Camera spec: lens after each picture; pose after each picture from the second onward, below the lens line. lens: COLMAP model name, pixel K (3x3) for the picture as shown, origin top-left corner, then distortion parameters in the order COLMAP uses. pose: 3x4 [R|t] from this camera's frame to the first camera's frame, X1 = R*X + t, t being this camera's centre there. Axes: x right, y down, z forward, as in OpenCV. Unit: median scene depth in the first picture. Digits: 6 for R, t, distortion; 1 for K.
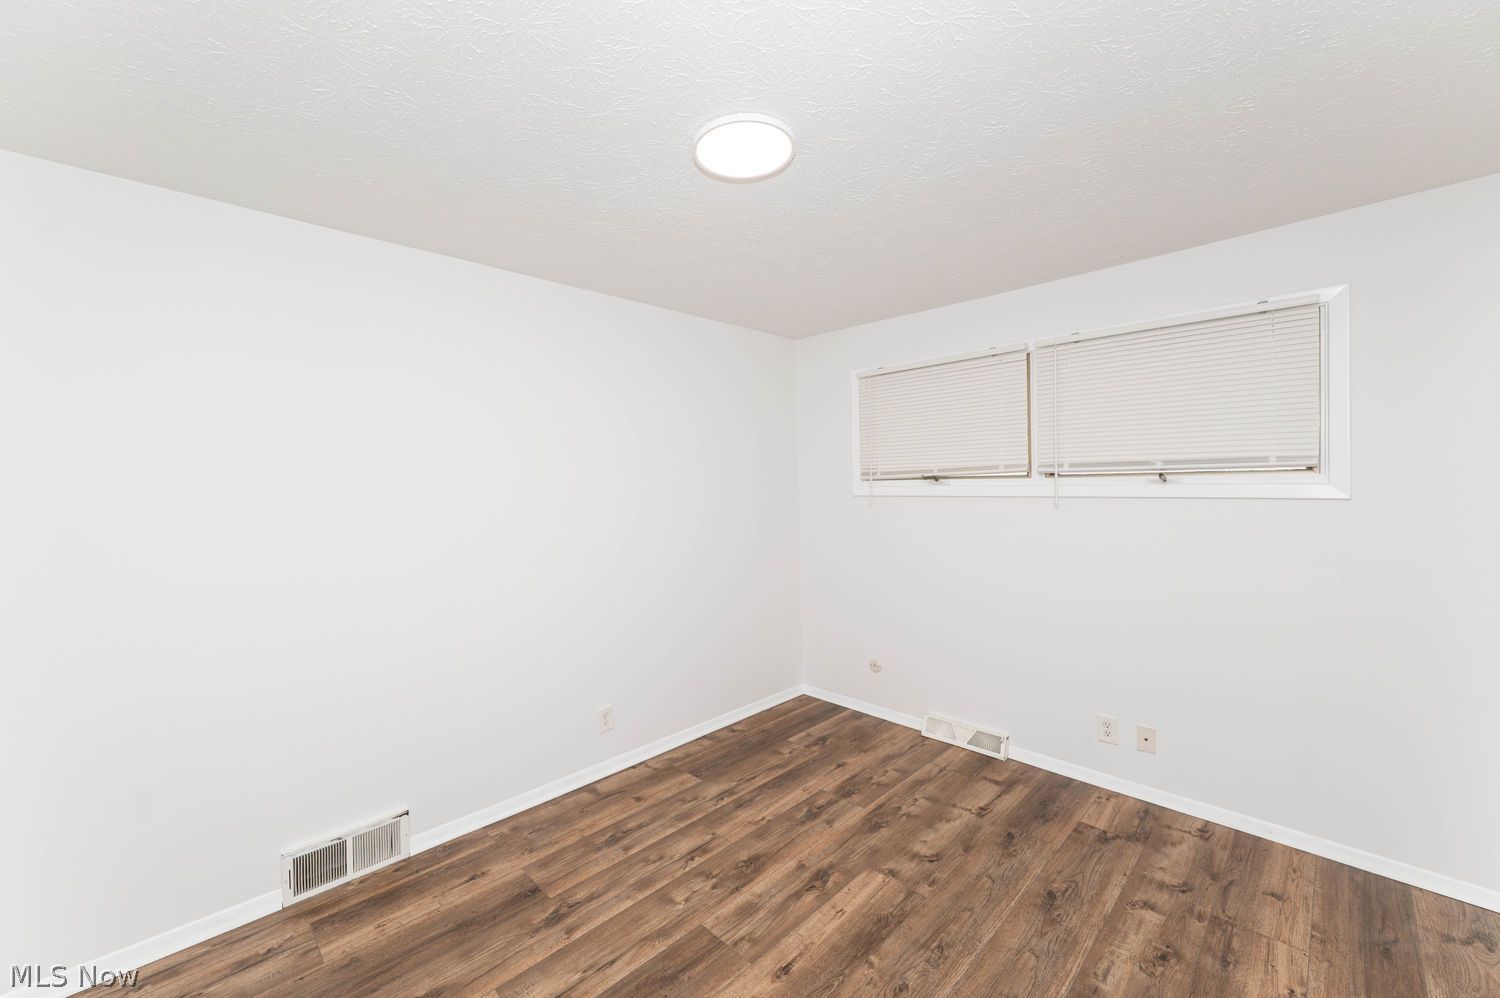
lens RADIAL K [[592.7, 0, 751.2], [0, 592.7, 497.3], [0, 0, 1]] dist [-0.000573, 0.000095]
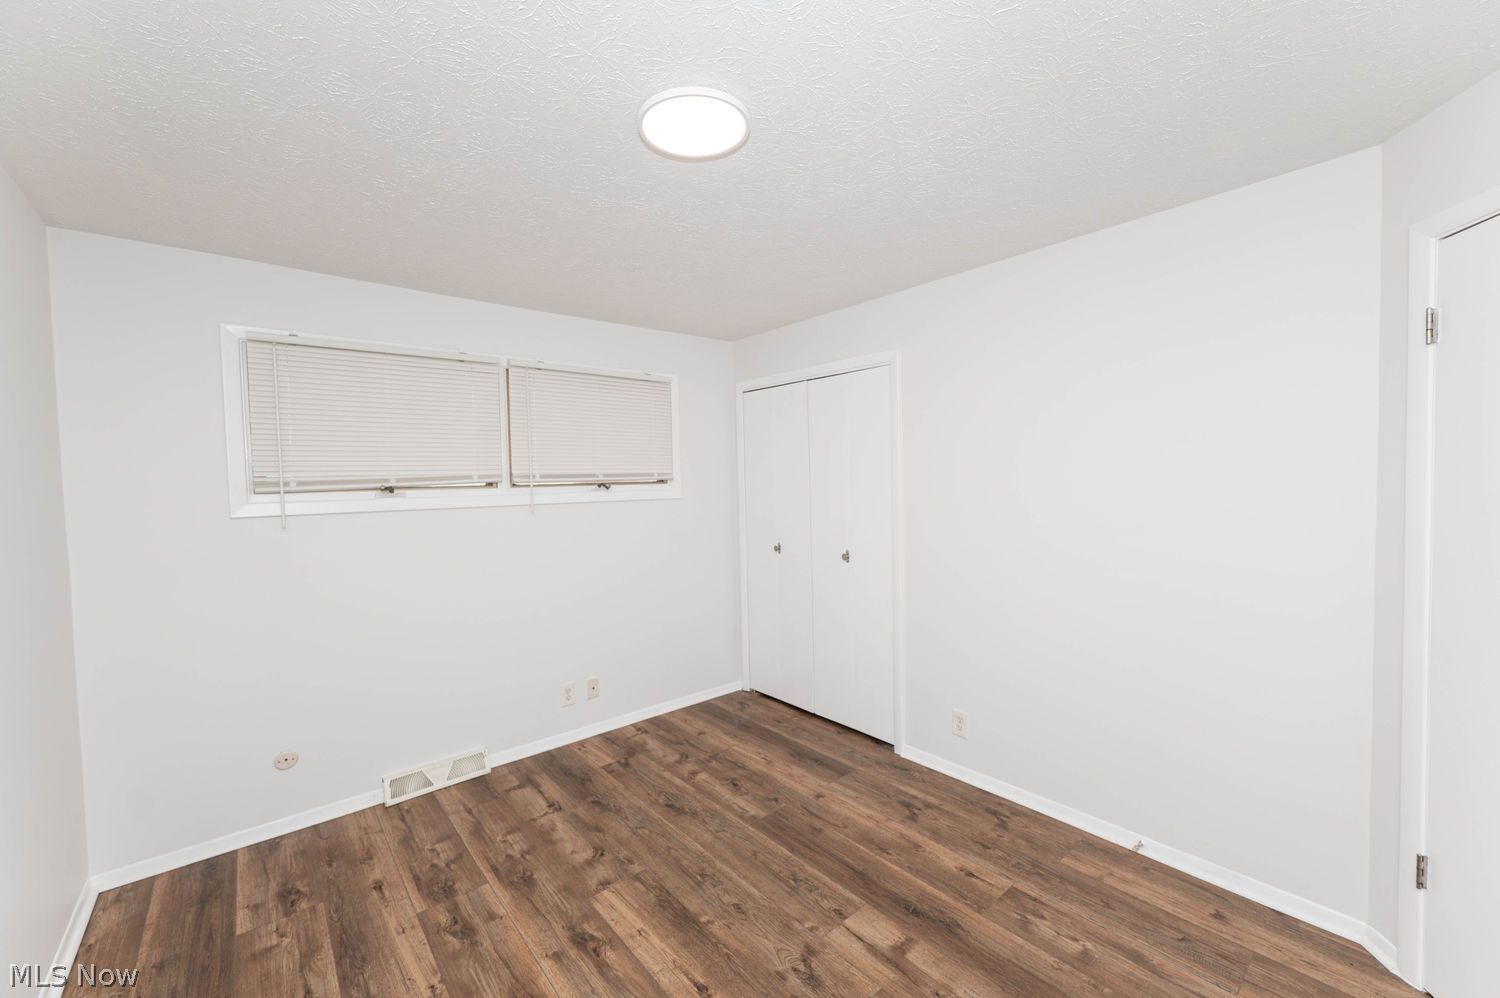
lens RADIAL K [[588.0, 0, 744.7], [0, 588.0, 503.0], [0, 0, 1]] dist [-0.000449, 0.000197]
pose [[0.090647, -0.026542, 0.995529, -0.689850], [0.045768, 0.998700, 0.022459, -0.012917], [-0.994831, 0.043527, 0.091743, 0.637067]]
